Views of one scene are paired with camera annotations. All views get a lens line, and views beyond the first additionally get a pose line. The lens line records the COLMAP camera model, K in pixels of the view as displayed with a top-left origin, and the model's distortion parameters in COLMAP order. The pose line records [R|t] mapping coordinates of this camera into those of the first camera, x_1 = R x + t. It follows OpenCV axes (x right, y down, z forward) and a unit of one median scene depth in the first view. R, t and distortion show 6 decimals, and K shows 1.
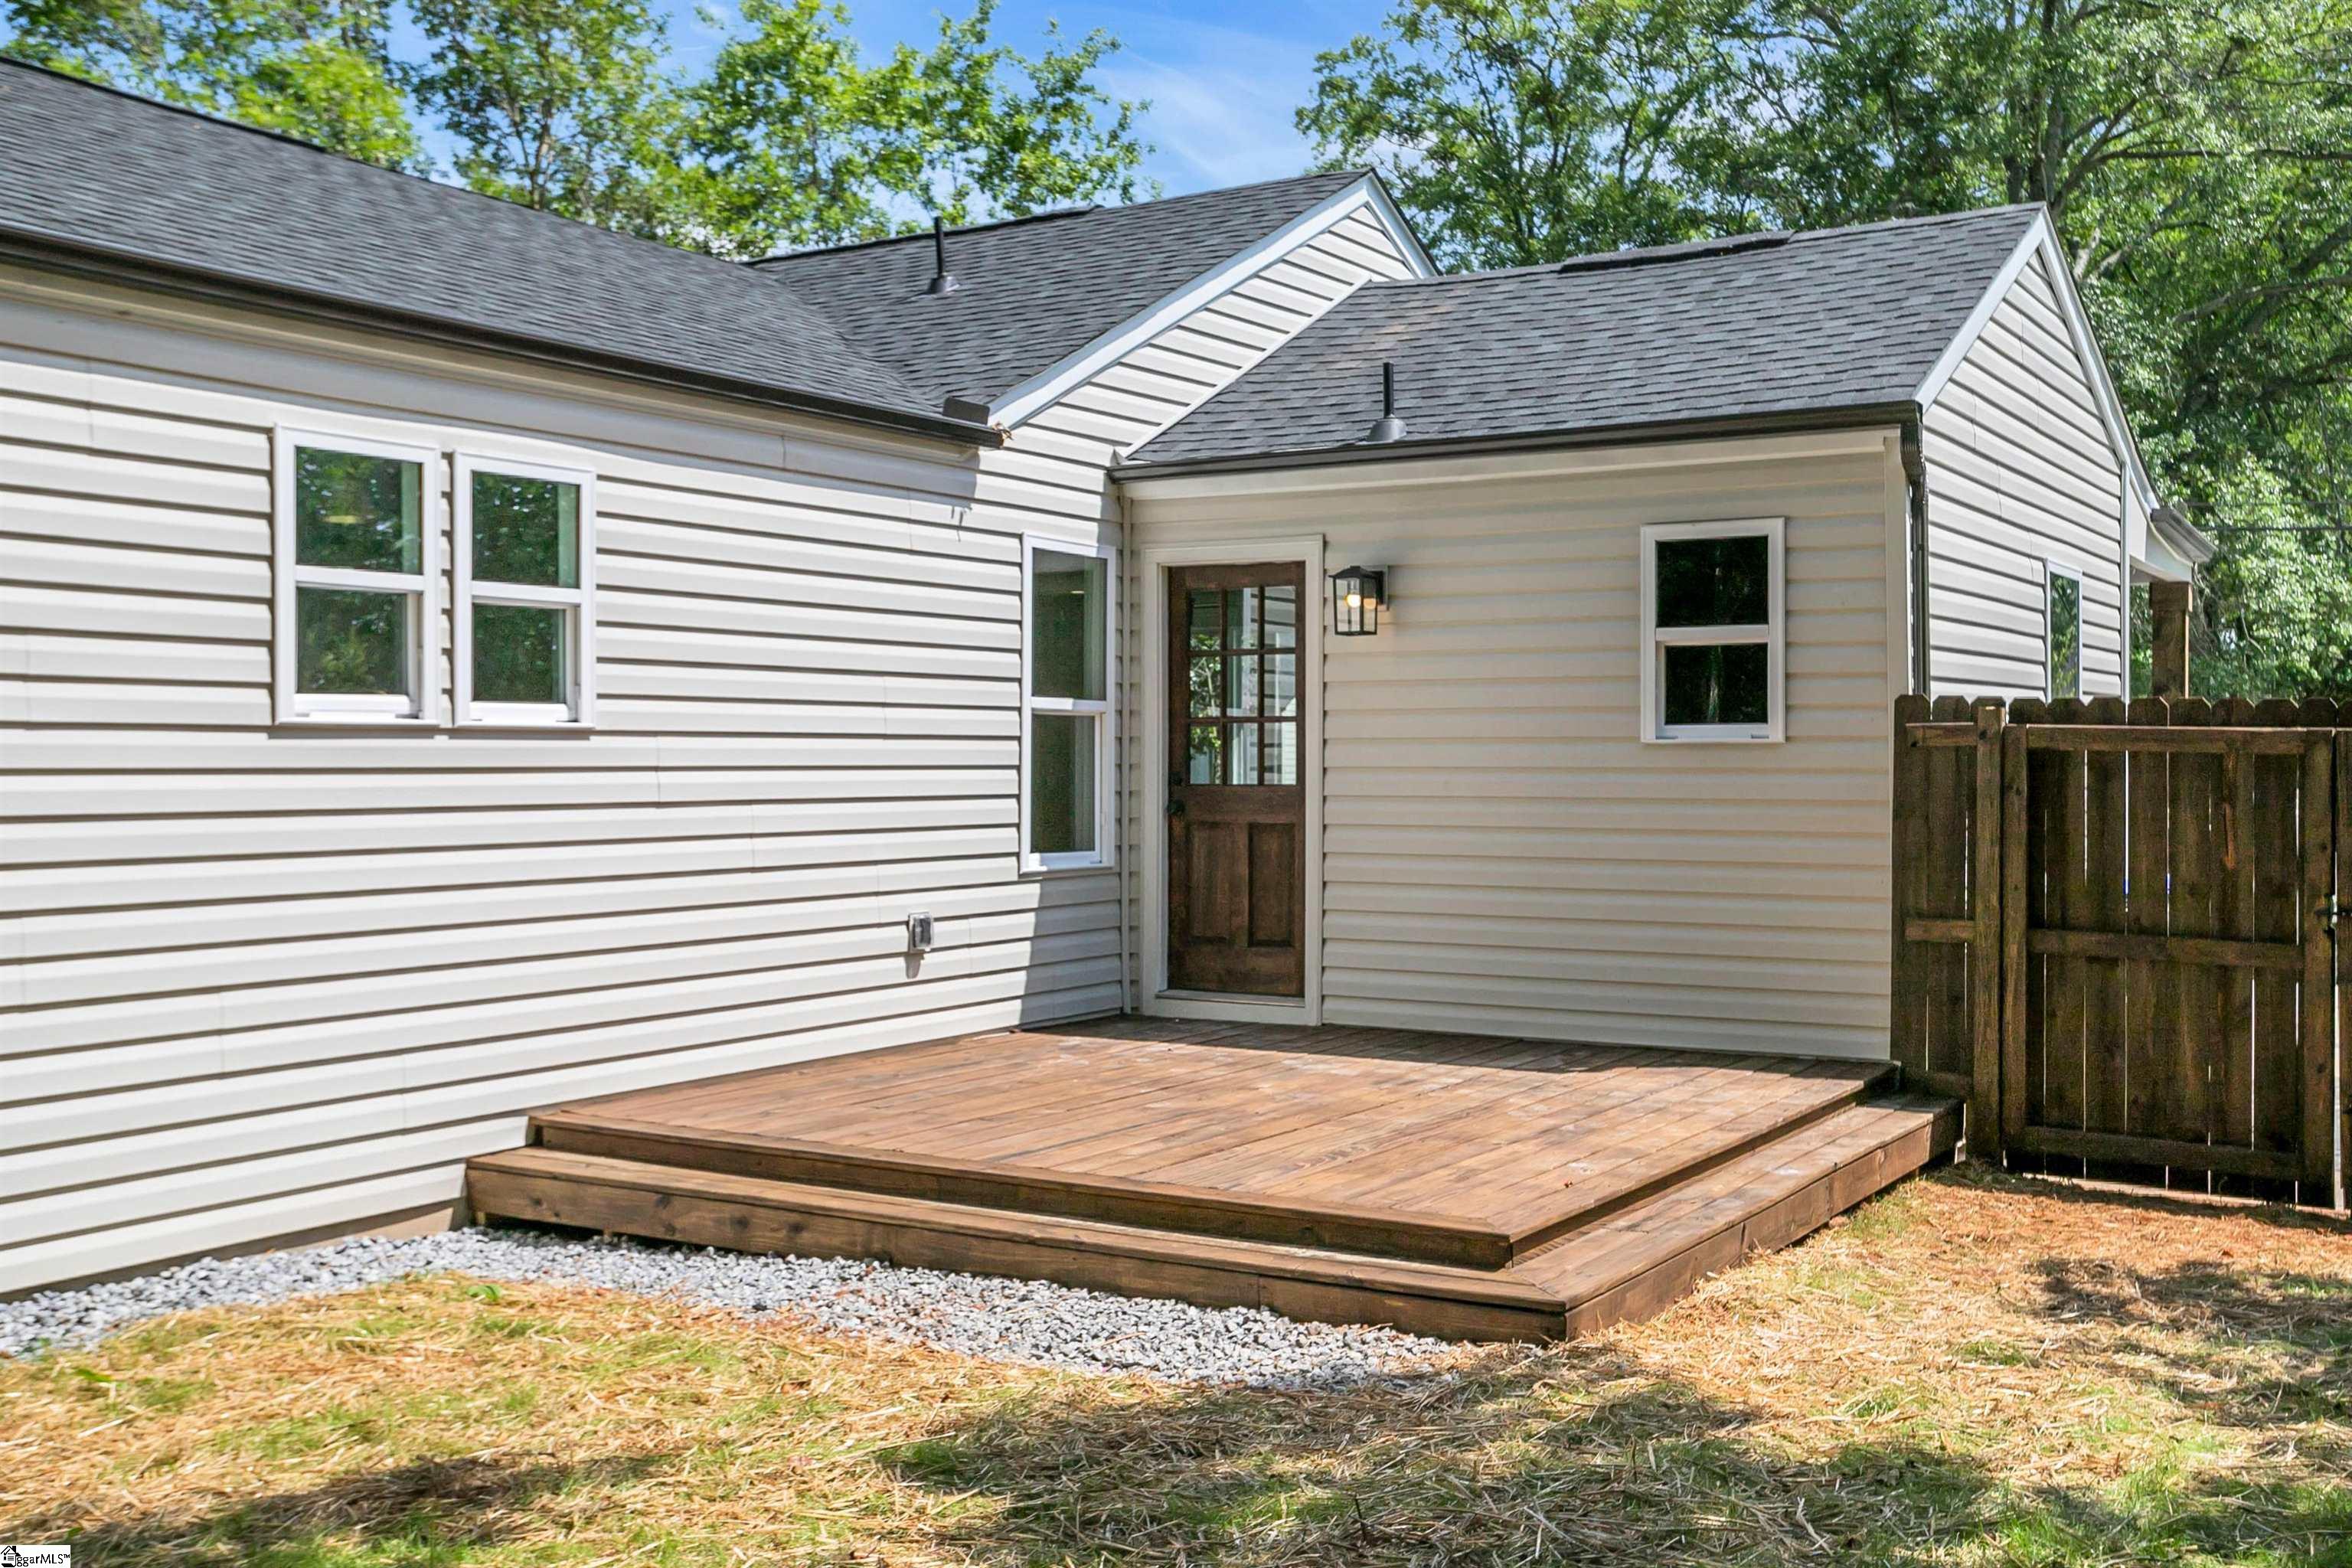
lens RADIAL K [[2381.6, 0, 1185.8], [0, 2381.6, 779.5], [0, 0, 1]] dist [-0.008752, 0.000000]
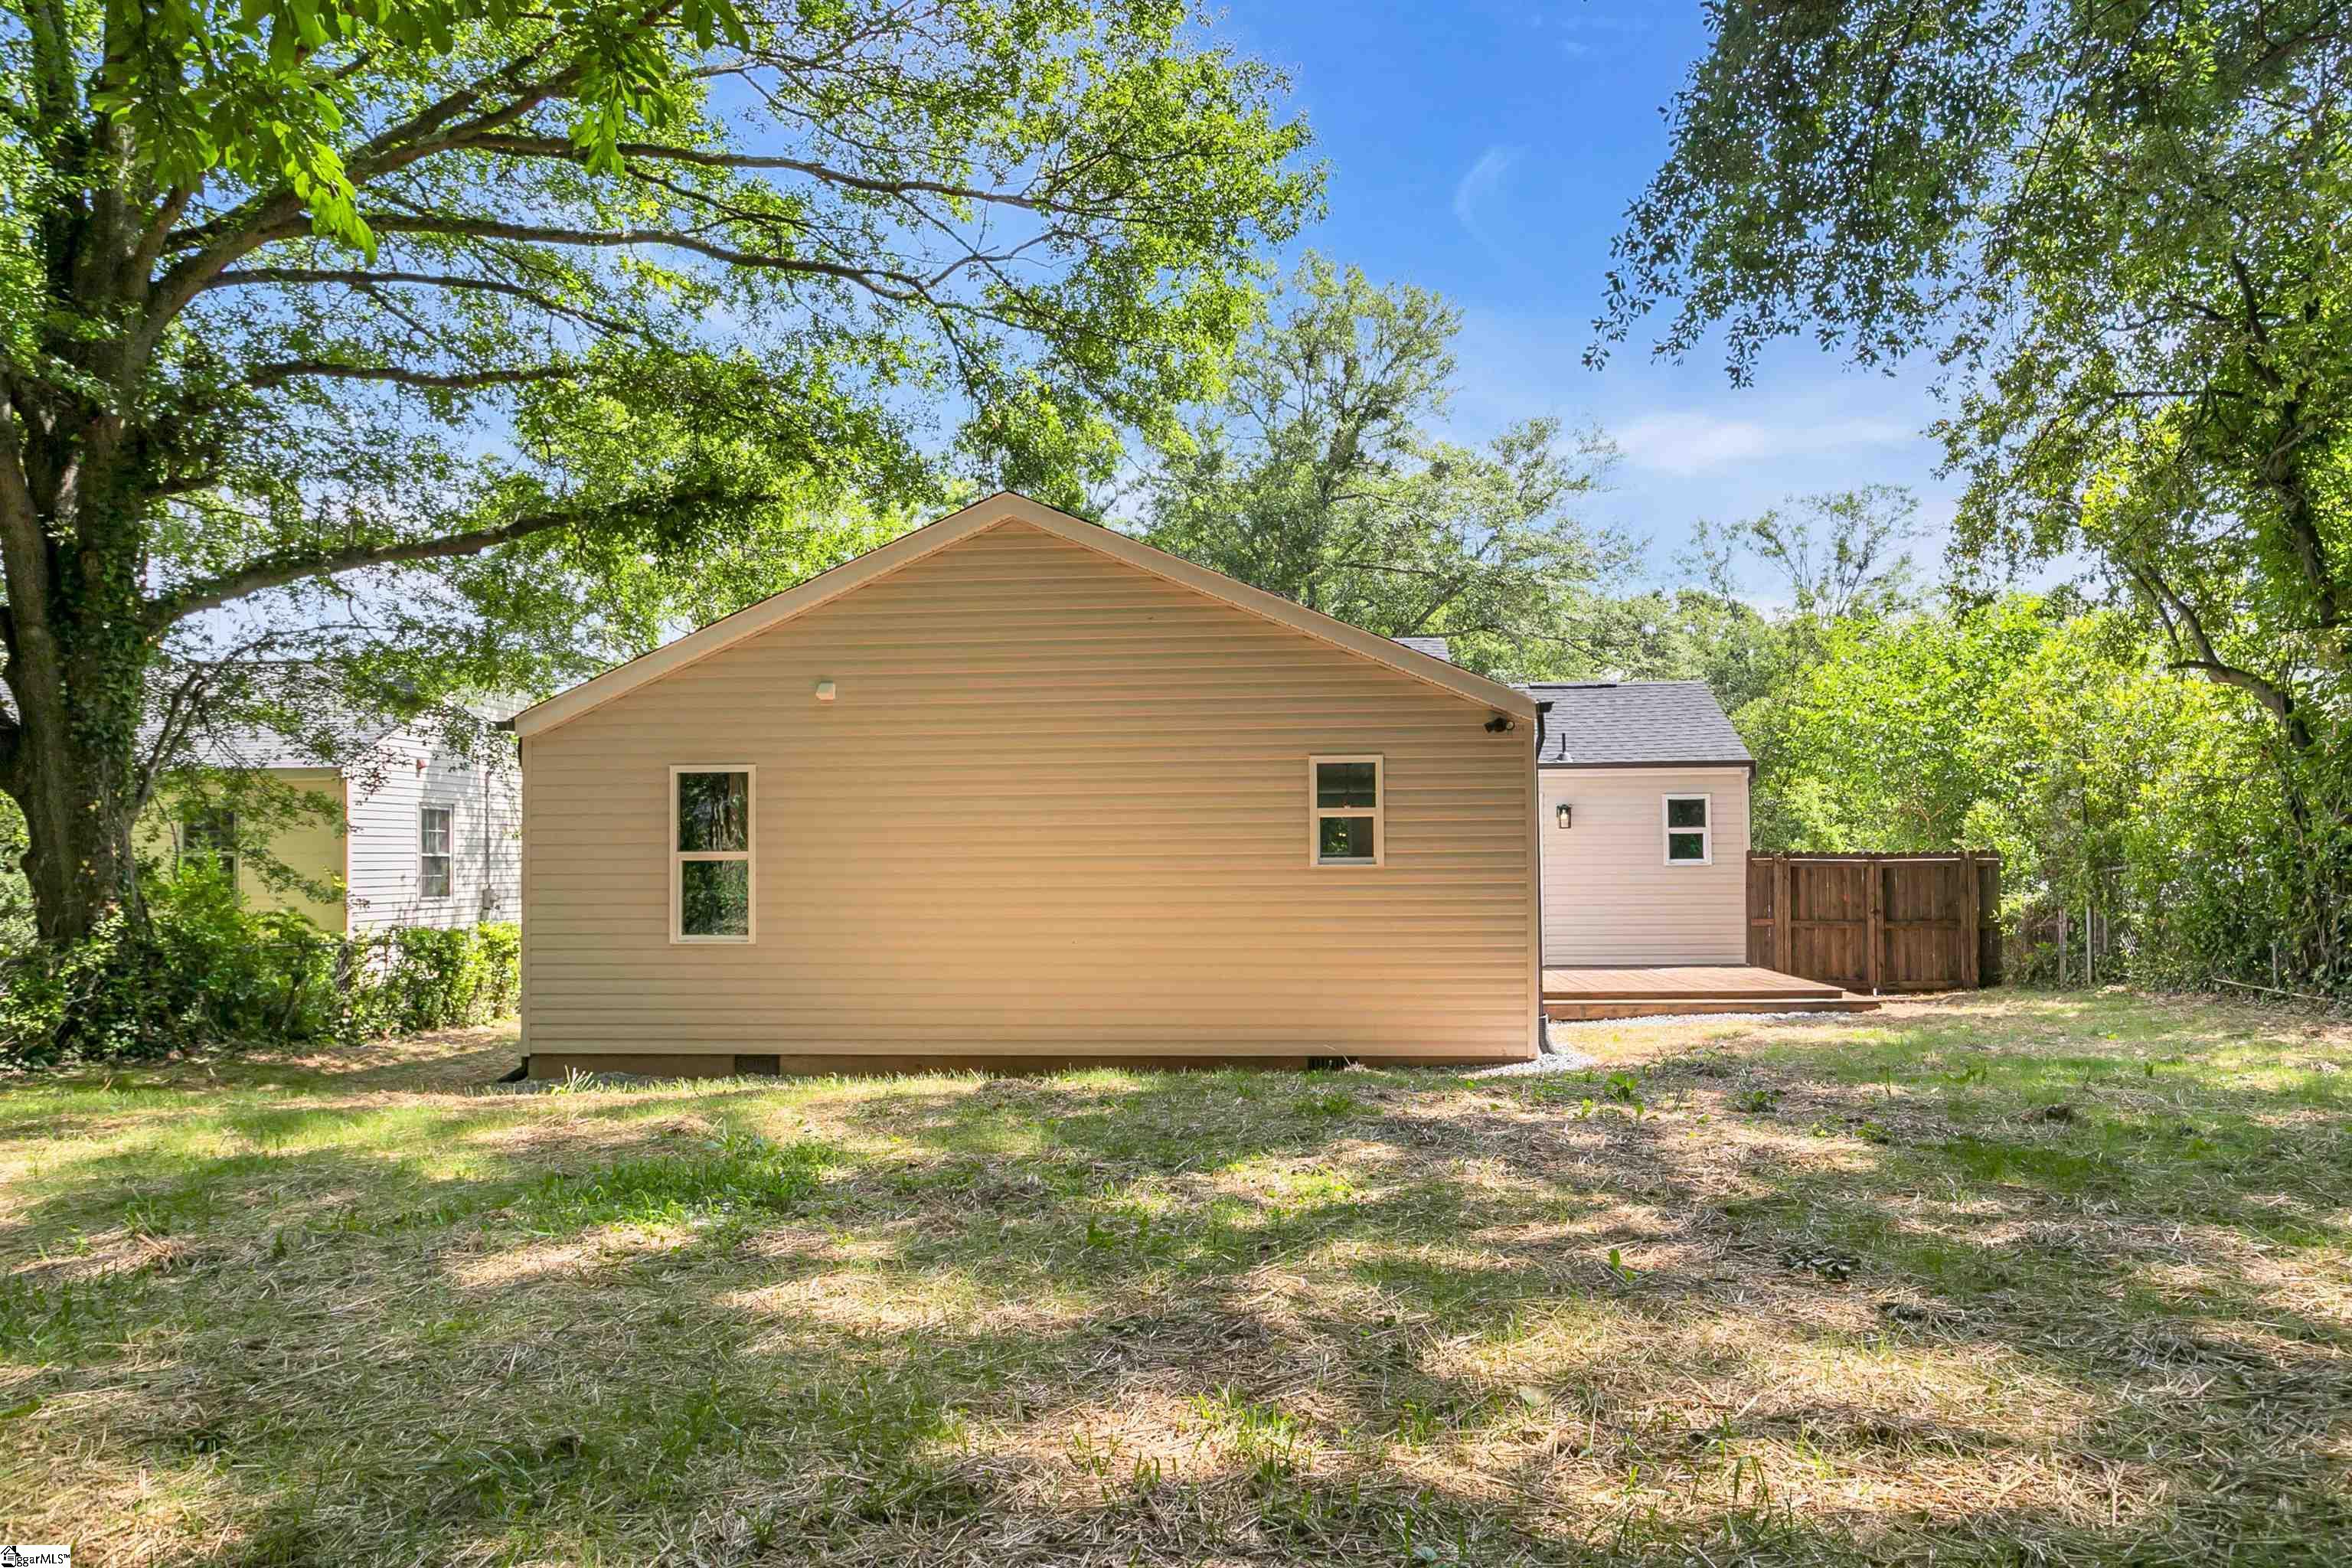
lens RADIAL K [[1573.5, 0, 1215.7], [0, 1573.5, 837.8], [0, 0, 1]] dist [-0.009219, 0.003786]
pose [[0.888241, -0.000221, 0.459378, -1.274612], [0.012995, 0.999612, -0.024646, -0.008614], [-0.459194, 0.027861, 0.887899, -0.539388]]
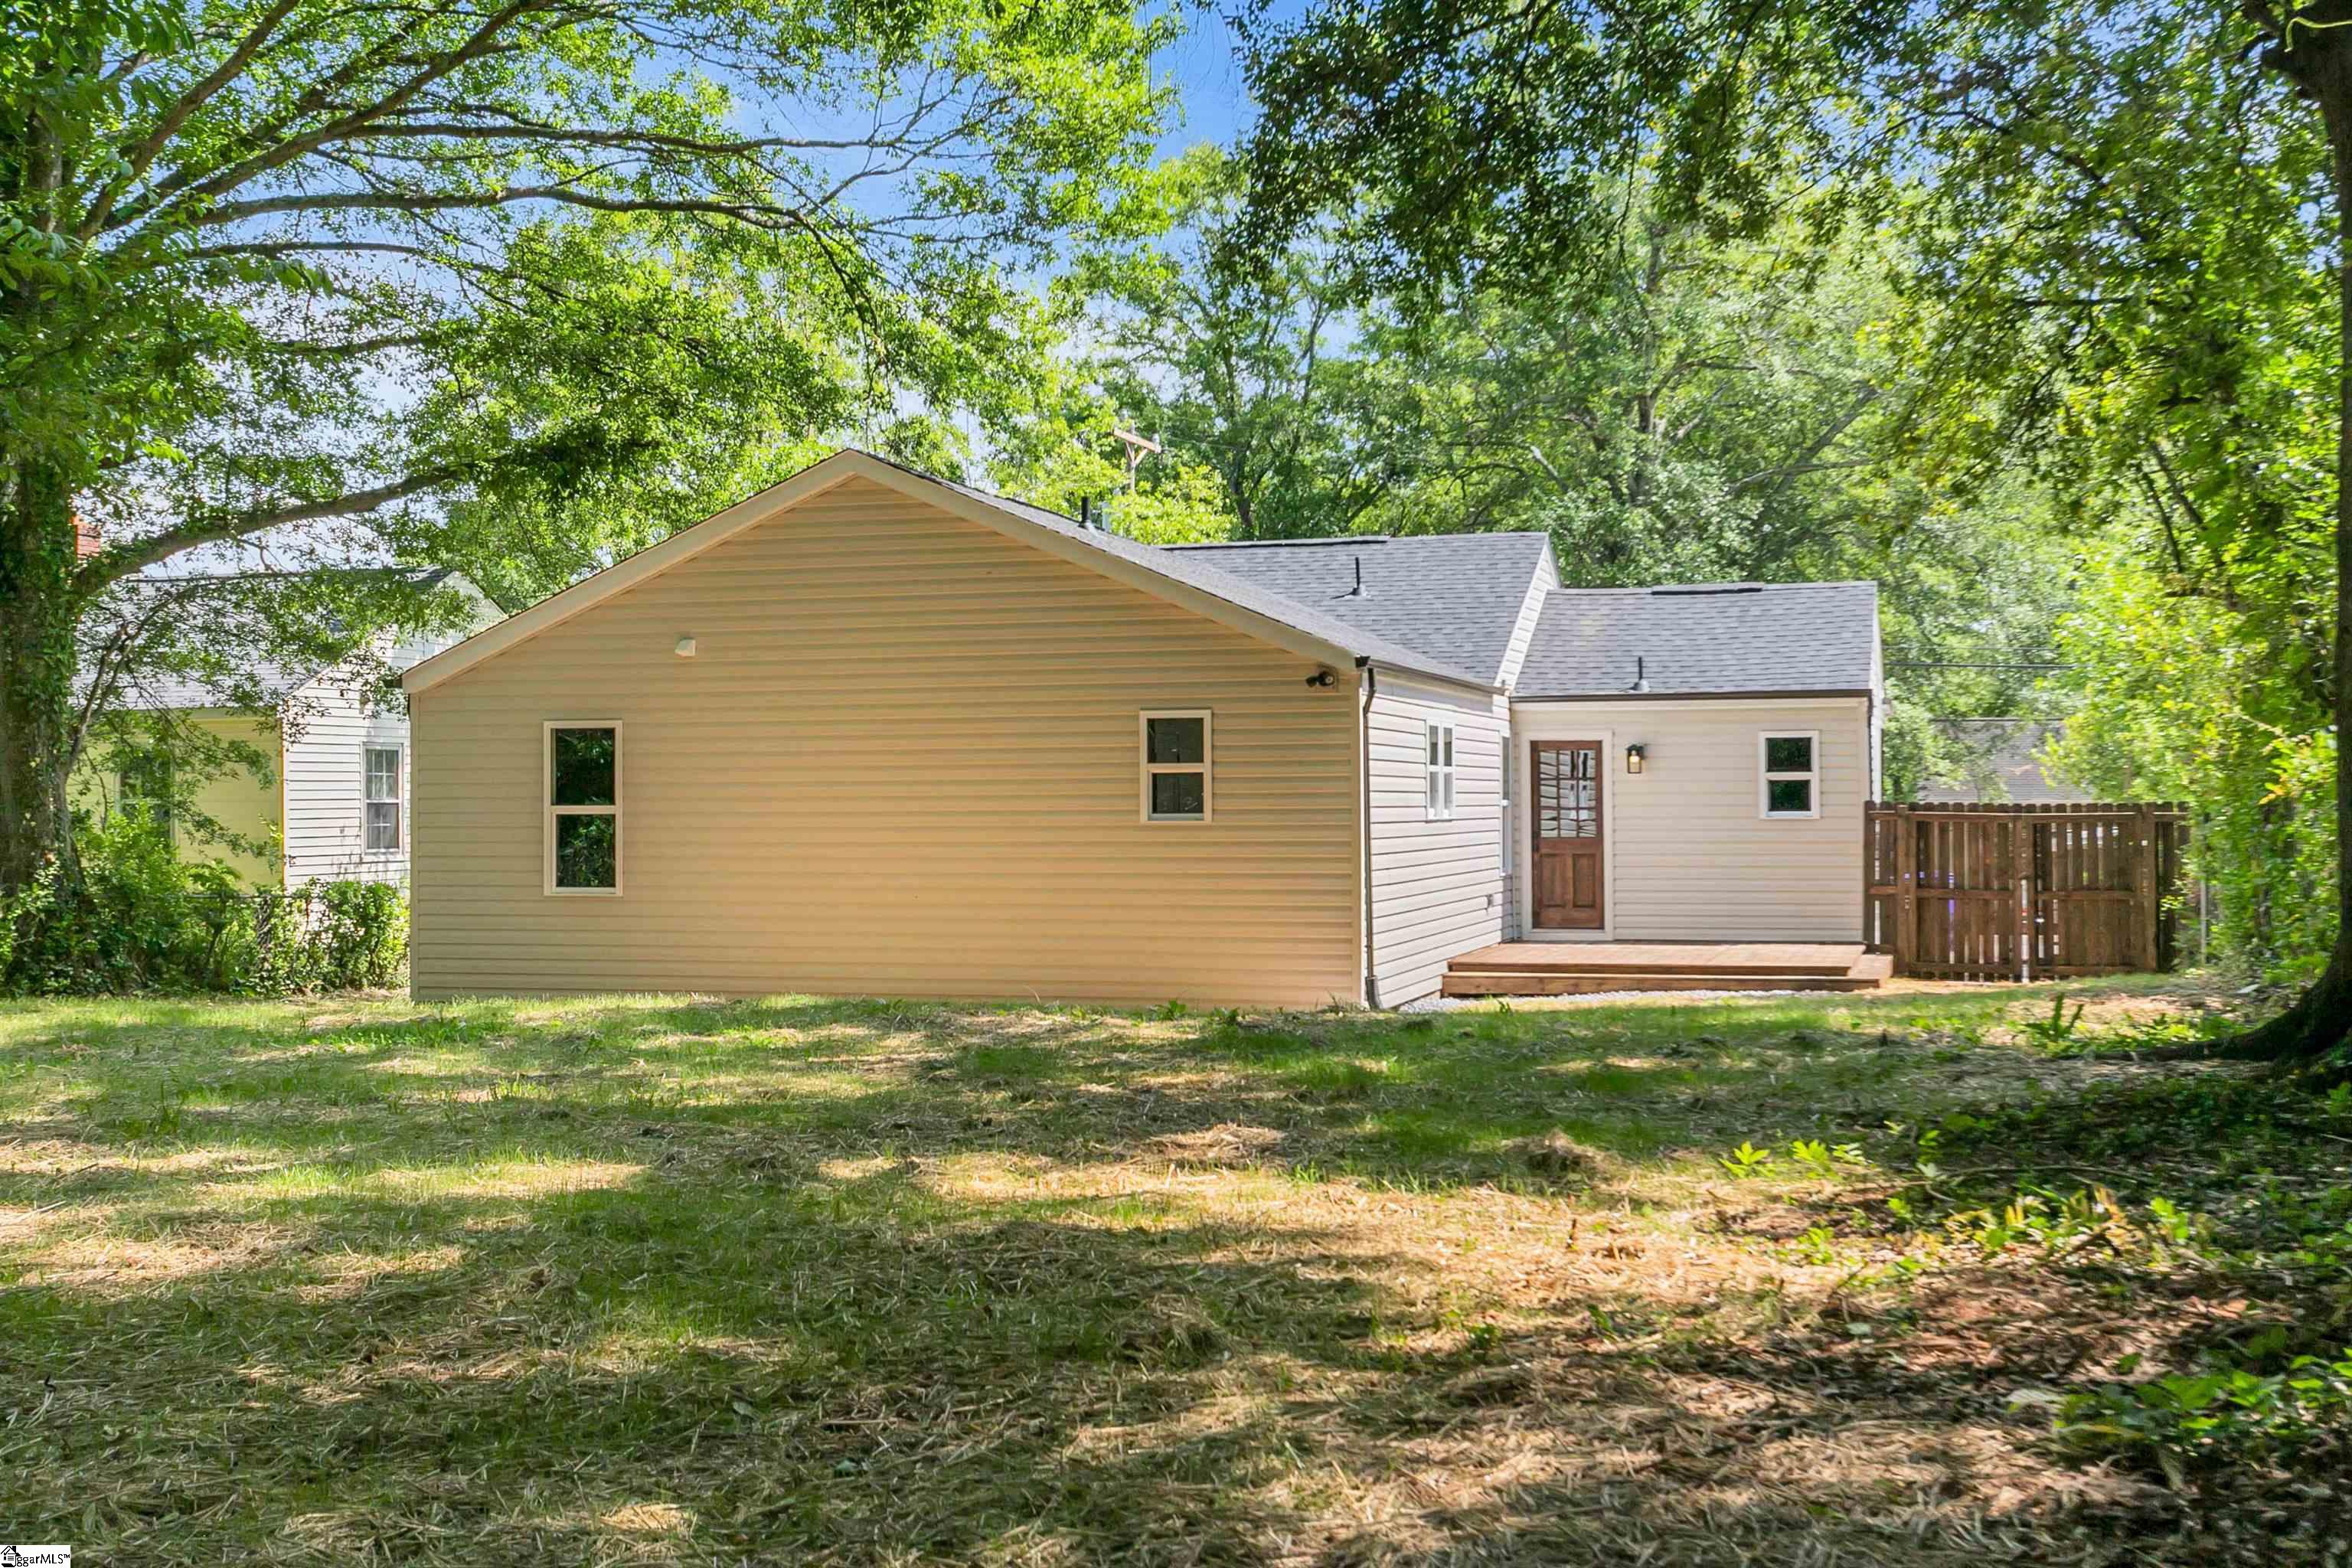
lens RADIAL K [[2705.0, 0, 1227.7], [0, 2705.0, 784.8], [0, 0, 1]] dist [0.035041, 0.000000]
pose [[0.962828, -0.004318, 0.270080, -1.131805], [0.009078, 0.999825, -0.016379, -0.010016], [-0.269962, 0.018222, 0.962698, -1.607334]]
